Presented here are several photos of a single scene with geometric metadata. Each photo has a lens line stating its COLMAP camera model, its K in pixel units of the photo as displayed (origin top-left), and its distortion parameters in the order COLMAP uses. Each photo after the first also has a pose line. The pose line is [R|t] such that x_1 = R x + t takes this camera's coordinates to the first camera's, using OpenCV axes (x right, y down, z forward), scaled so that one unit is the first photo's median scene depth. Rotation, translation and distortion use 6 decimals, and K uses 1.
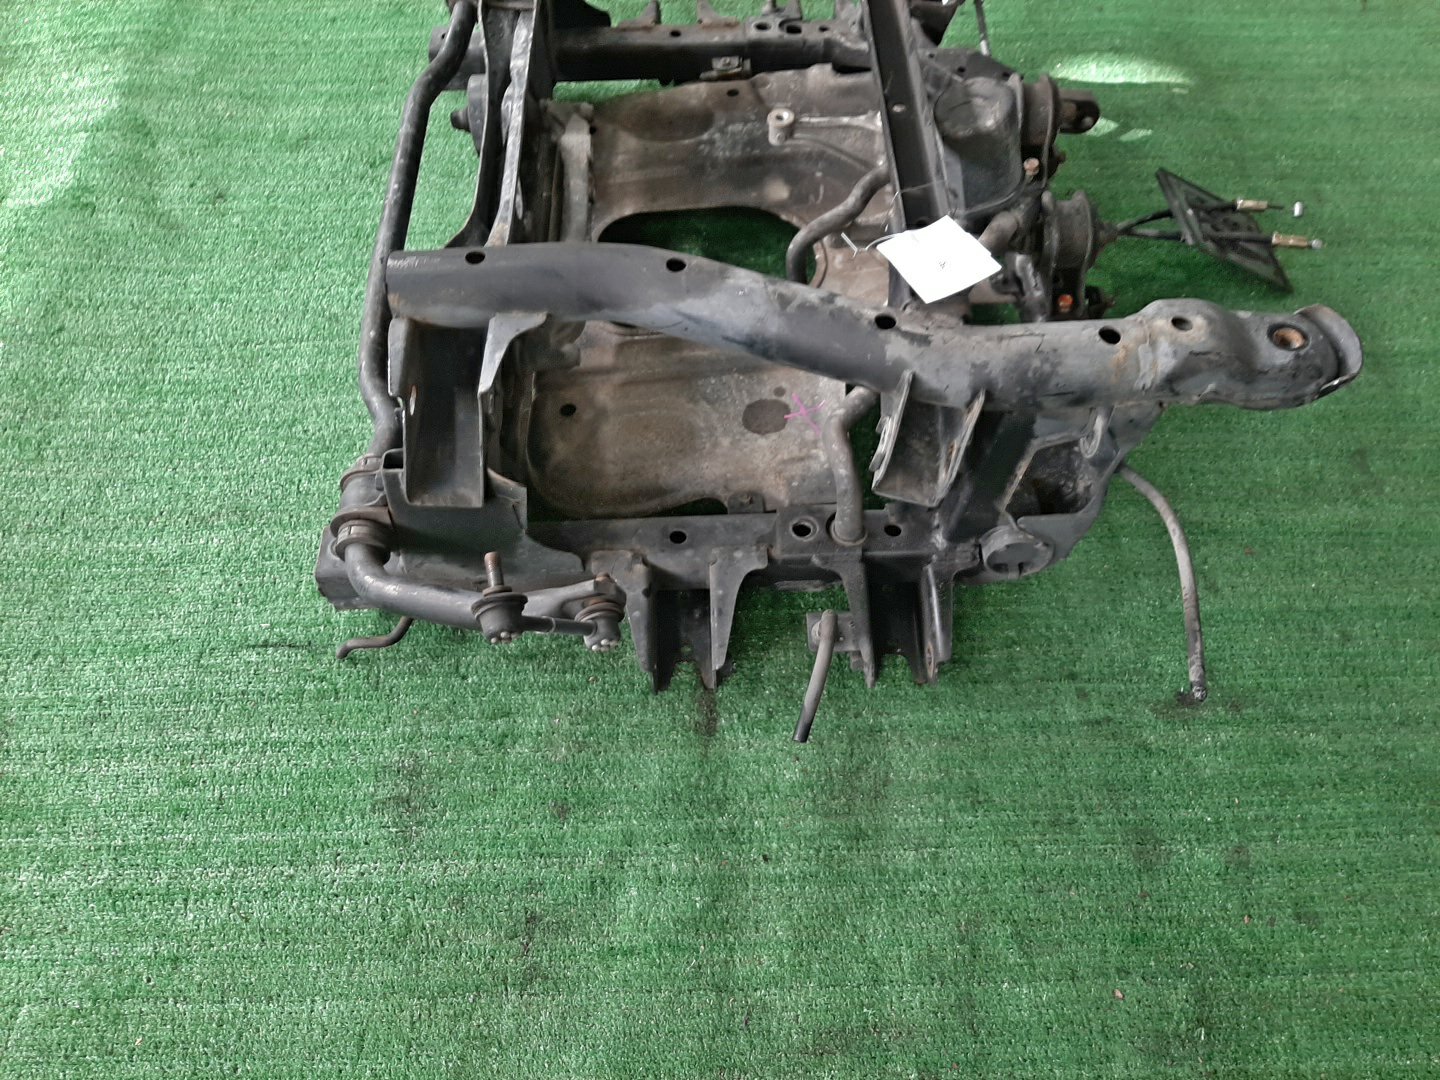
lens RADIAL K [[1086.4, 0, 733.5], [0, 1086.4, 531.1], [0, 0, 1]] dist [0.083664, -0.153535]
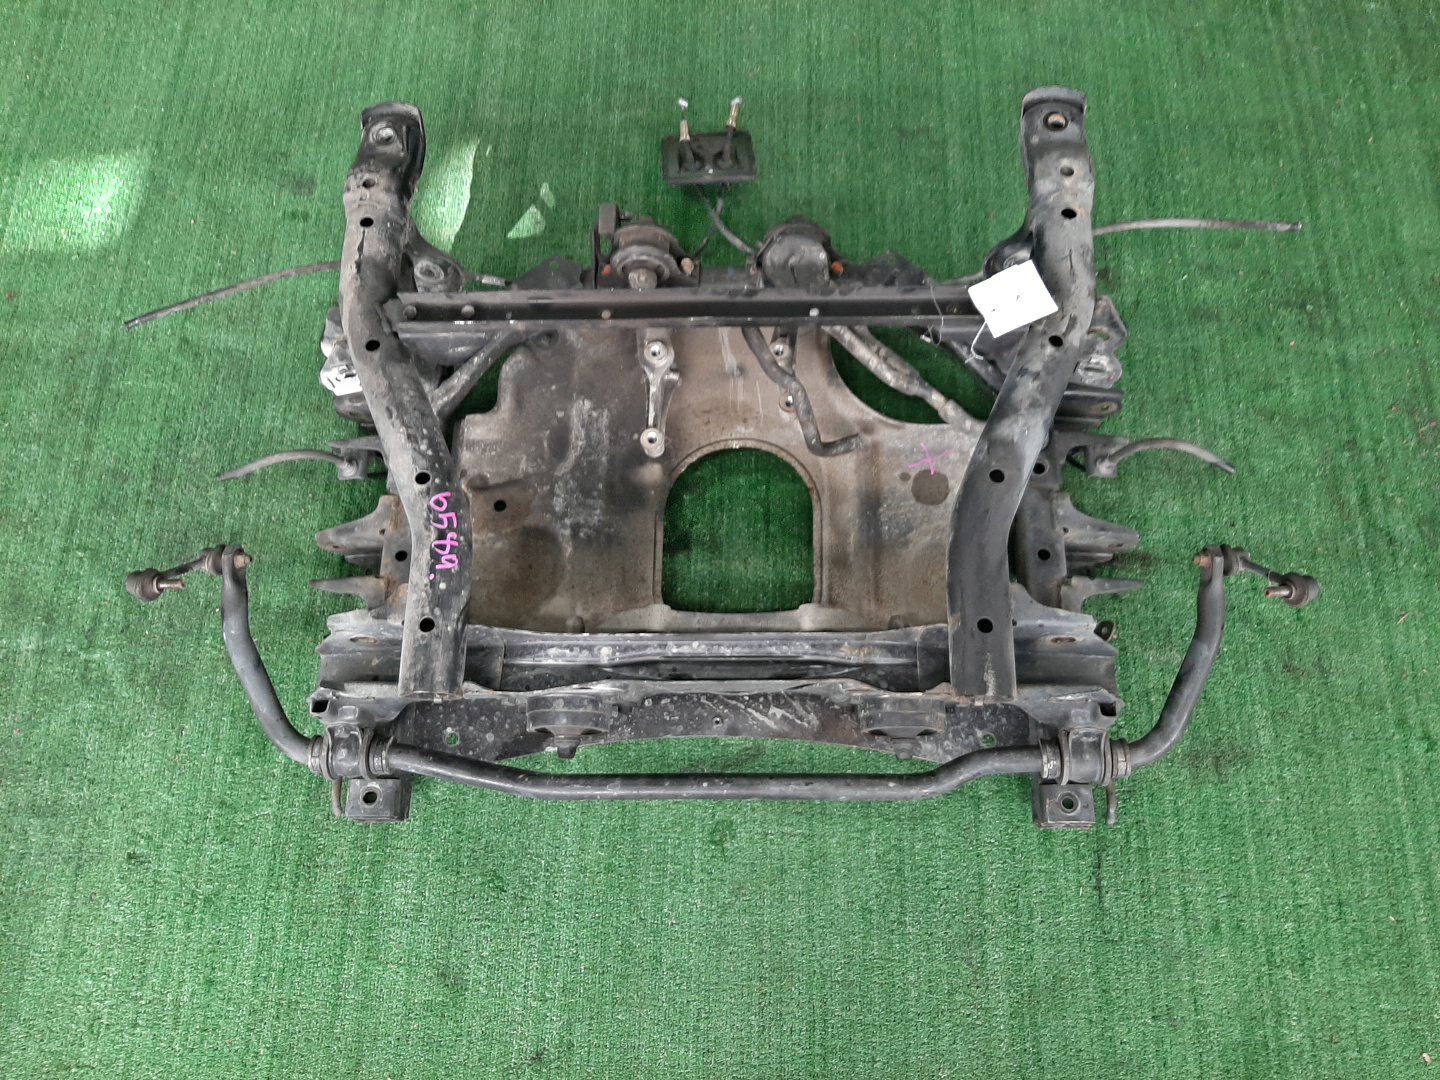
lens RADIAL K [[1086.4, 0, 733.5], [0, 1086.4, 531.1], [0, 0, 1]] dist [0.083664, -0.153535]
pose [[0.047040, -0.940624, 0.336176, -0.507525], [0.847343, 0.215793, 0.485224, -1.006026], [-0.528958, 0.262032, 0.807182, 0.093182]]
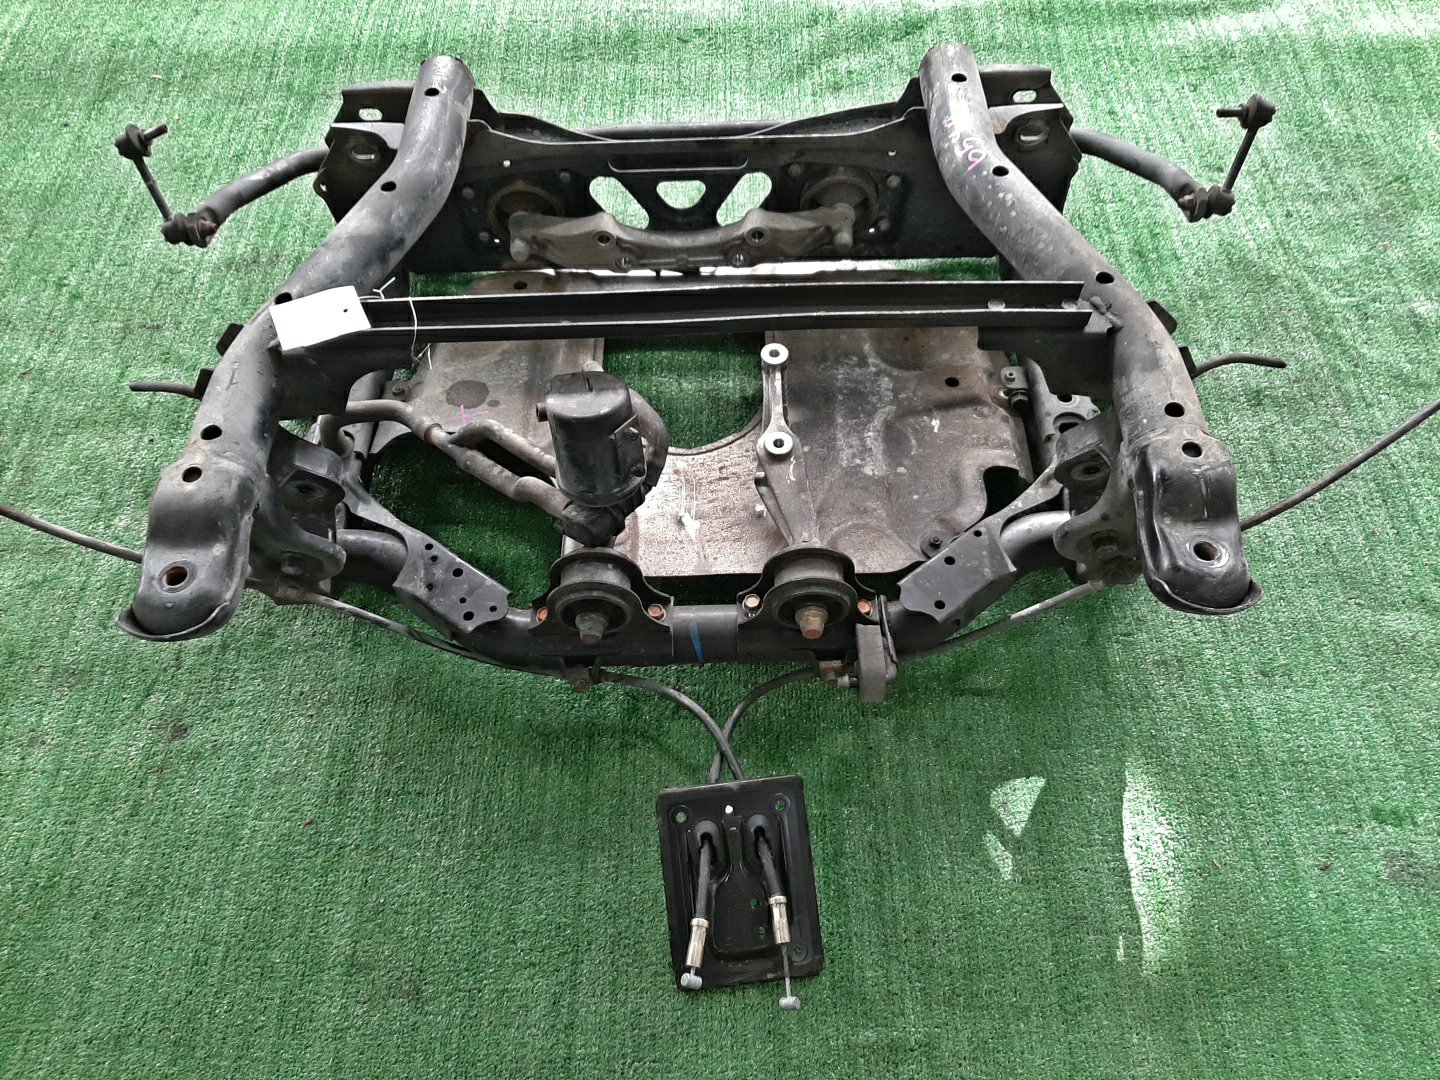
lens RADIAL K [[1086.4, 0, 733.5], [0, 1086.4, 531.1], [0, 0, 1]] dist [0.083664, -0.153535]
pose [[-0.016428, 0.844717, -0.534961, 0.848937], [-0.816290, 0.297644, 0.495054, -0.947213], [0.577409, 0.444816, 0.684644, 0.468718]]
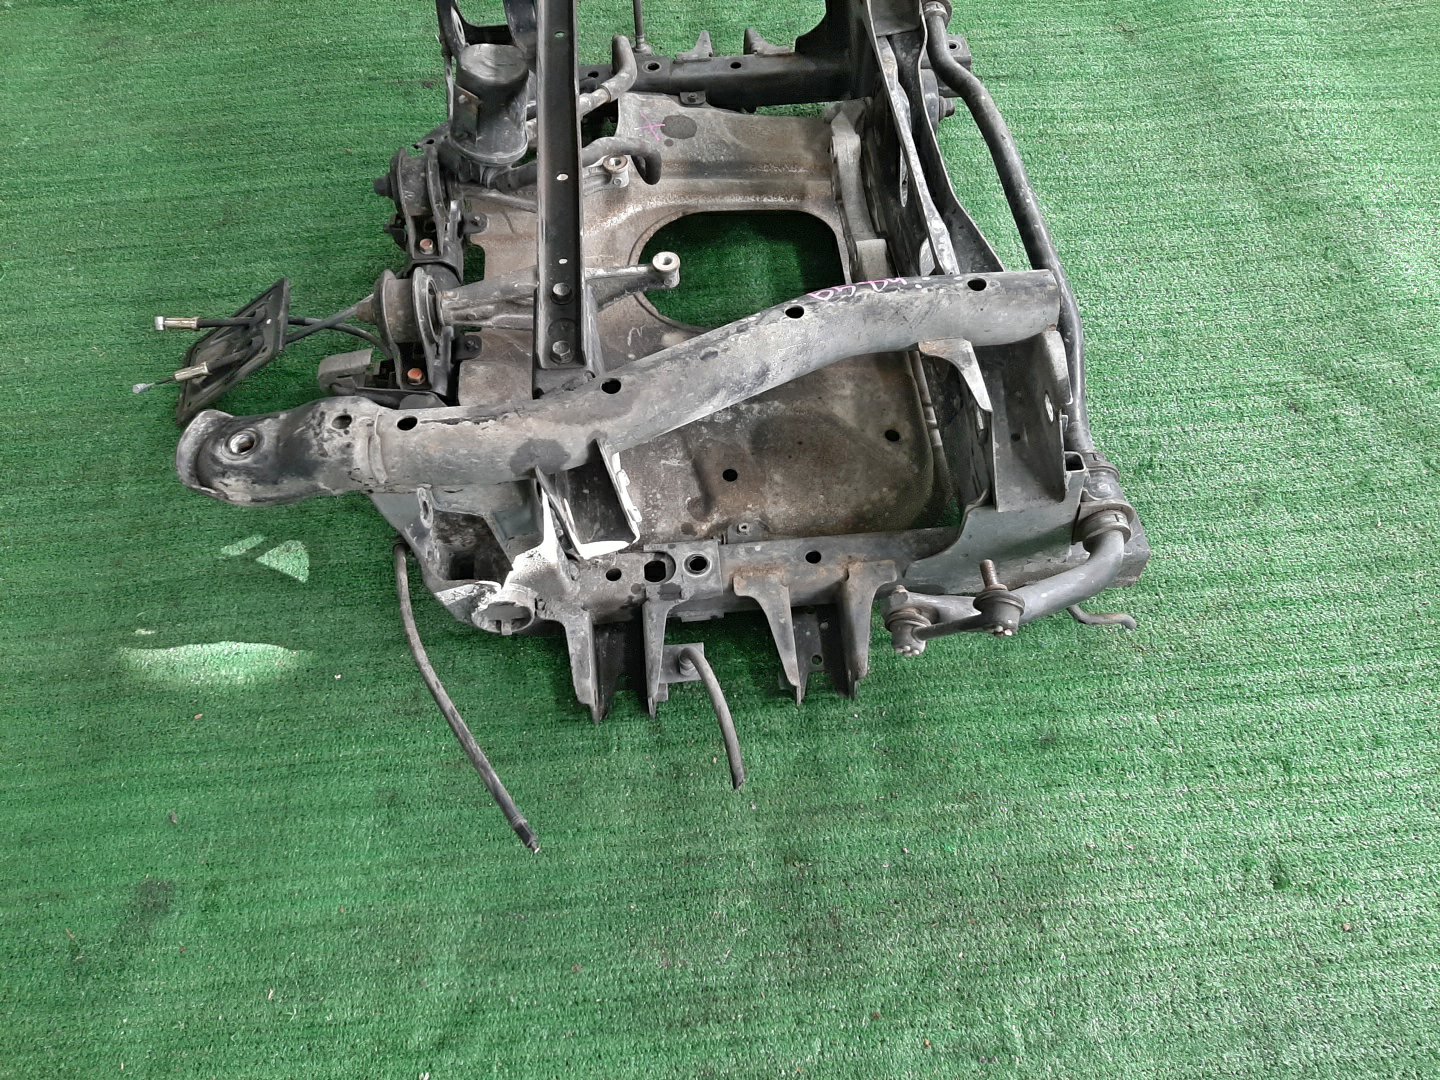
lens RADIAL K [[1086.4, 0, 733.5], [0, 1086.4, 531.1], [0, 0, 1]] dist [0.083664, -0.153535]
pose [[-0.997755, 0.066971, -0.000608, 0.001825], [-0.025586, -0.372770, 0.927571, -1.670853], [0.061894, 0.925504, 0.373646, 1.049864]]
